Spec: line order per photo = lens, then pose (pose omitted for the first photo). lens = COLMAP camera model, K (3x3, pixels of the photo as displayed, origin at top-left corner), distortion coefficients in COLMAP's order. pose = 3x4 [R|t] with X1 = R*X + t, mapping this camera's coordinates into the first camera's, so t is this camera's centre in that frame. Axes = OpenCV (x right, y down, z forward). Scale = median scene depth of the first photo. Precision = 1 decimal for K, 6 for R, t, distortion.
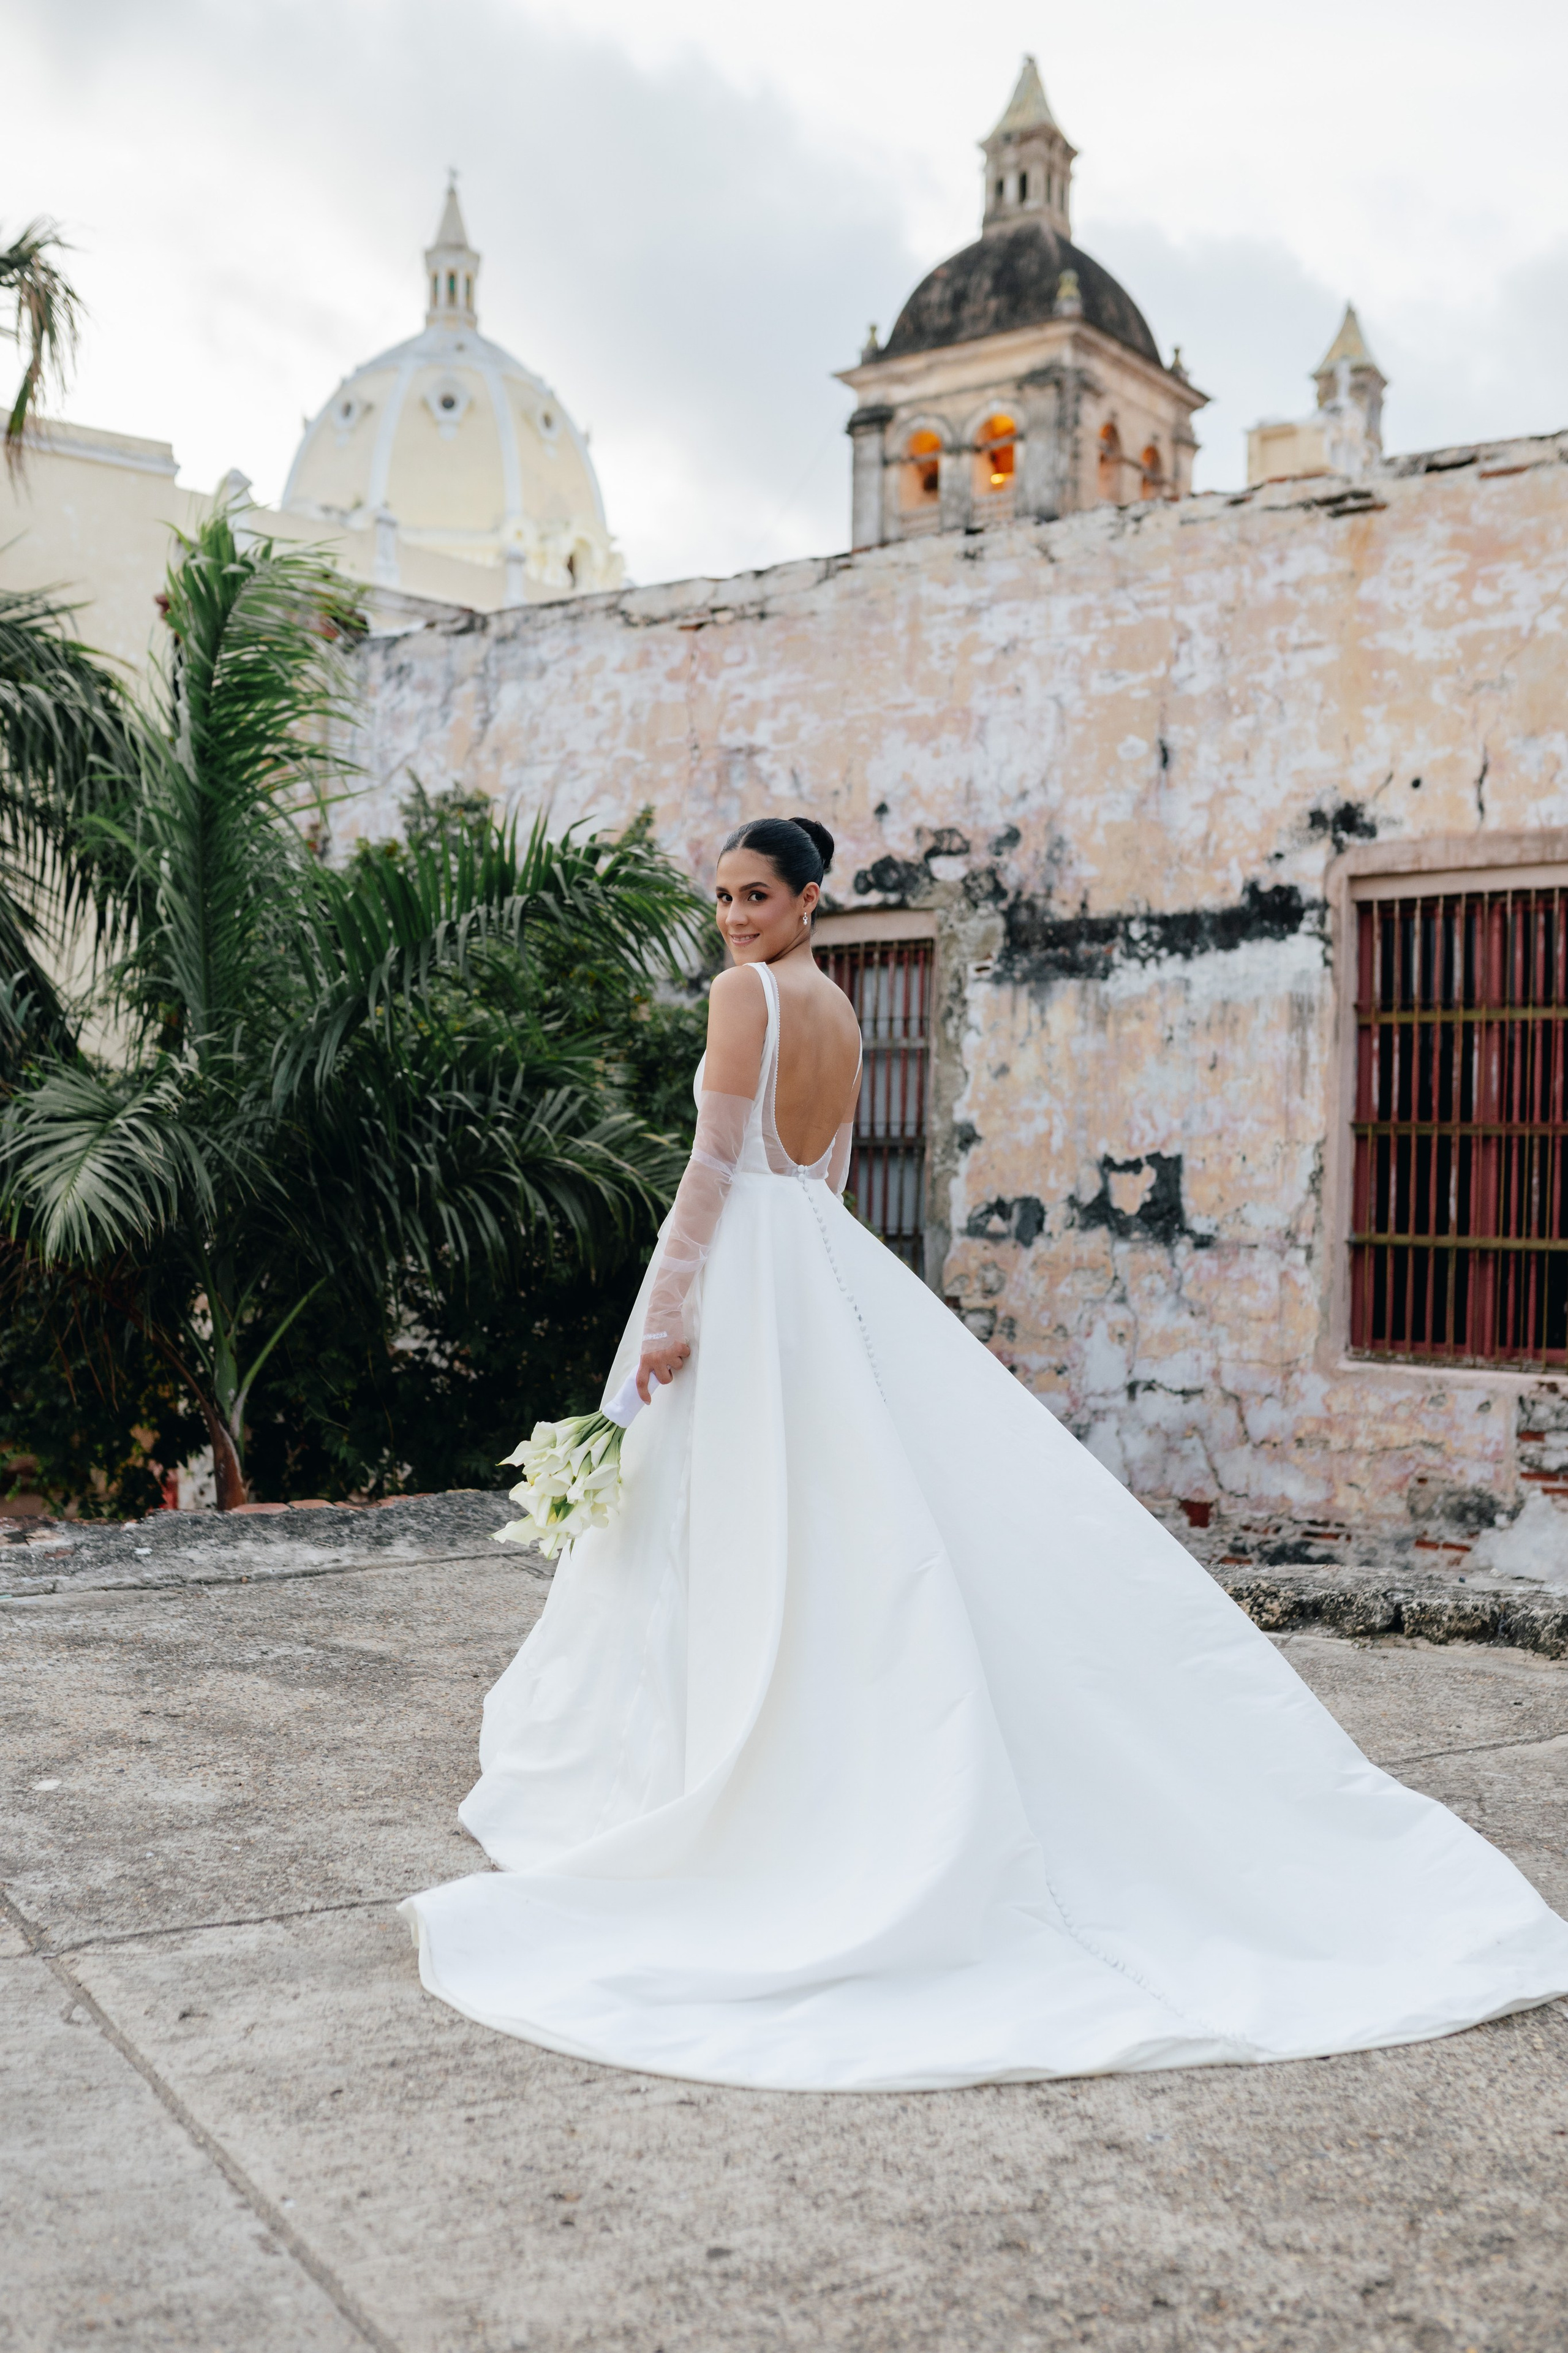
lens RADIAL K [[2458.1, 0, 783.3], [0, 2458.1, 1242.6], [0, 0, 1]] dist [-0.046498, 0.036869]
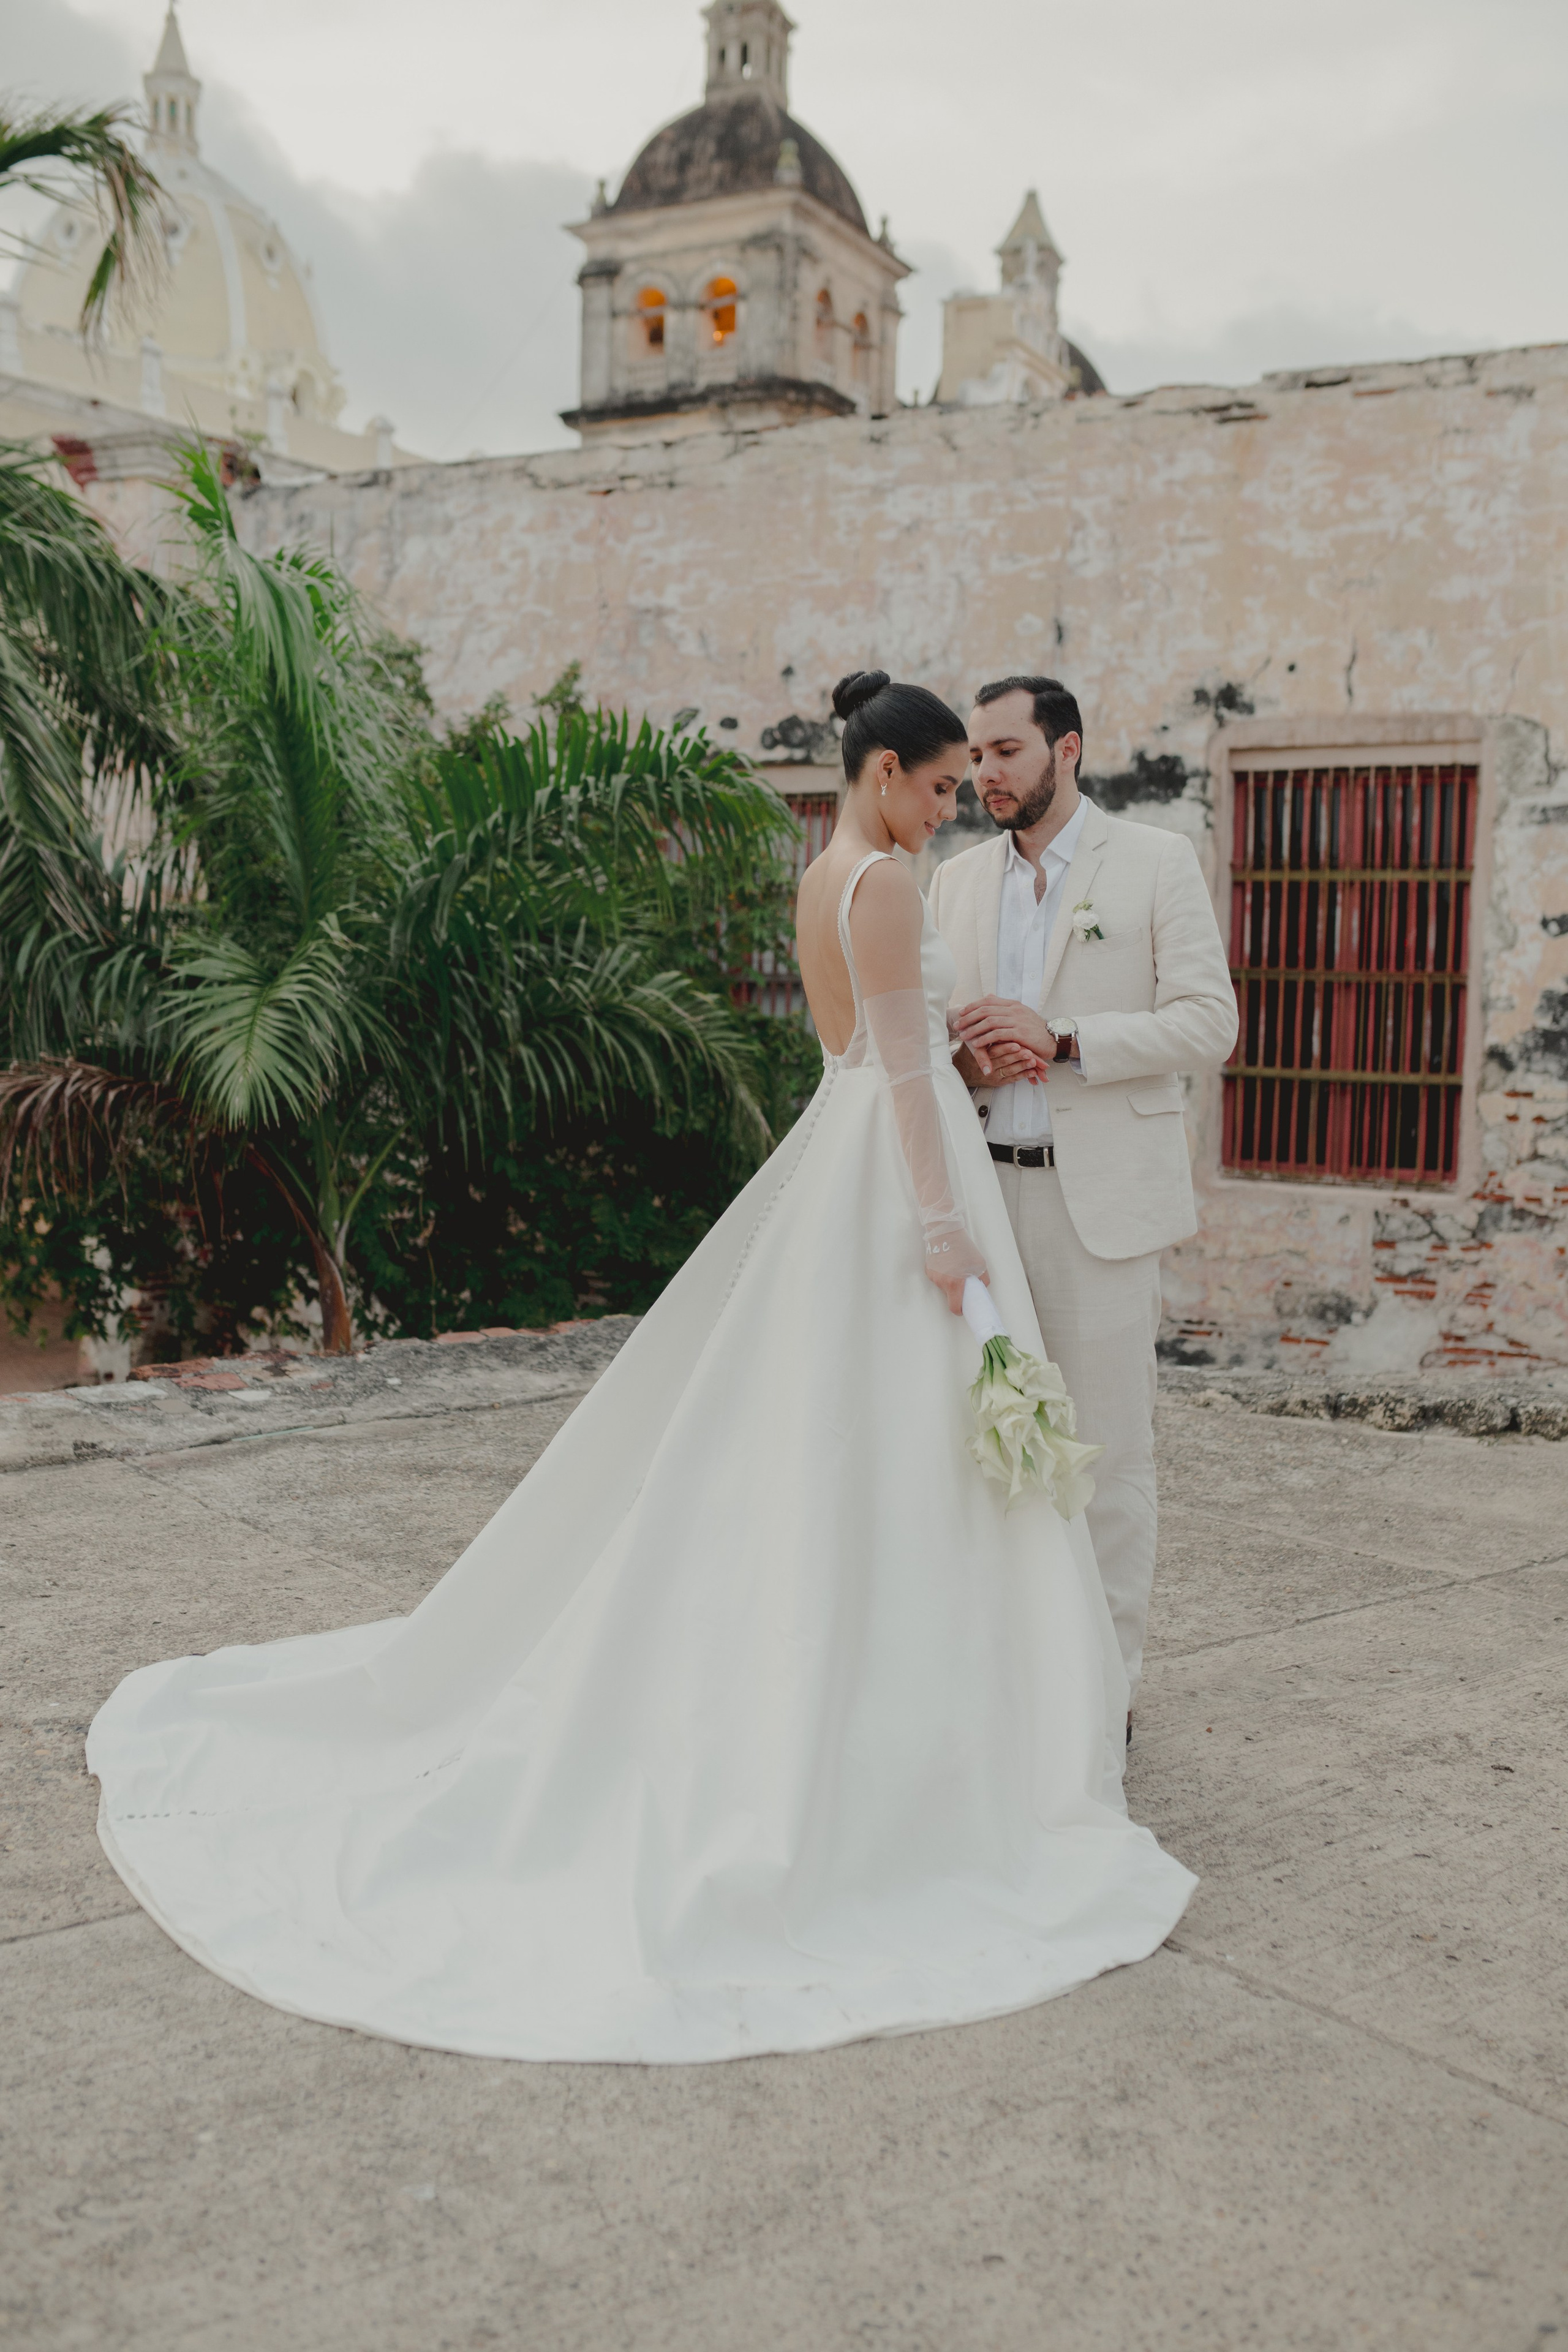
lens RADIAL K [[2299.3, 0, 799.4], [0, 2299.3, 1159.8], [0, 0, 1]] dist [-0.046480, 0.053085]
pose [[0.987034, -0.003306, 0.160480, -0.130544], [-0.004736, 0.998753, 0.049708, -0.012373], [-0.160444, -0.049823, 0.985787, -0.013928]]
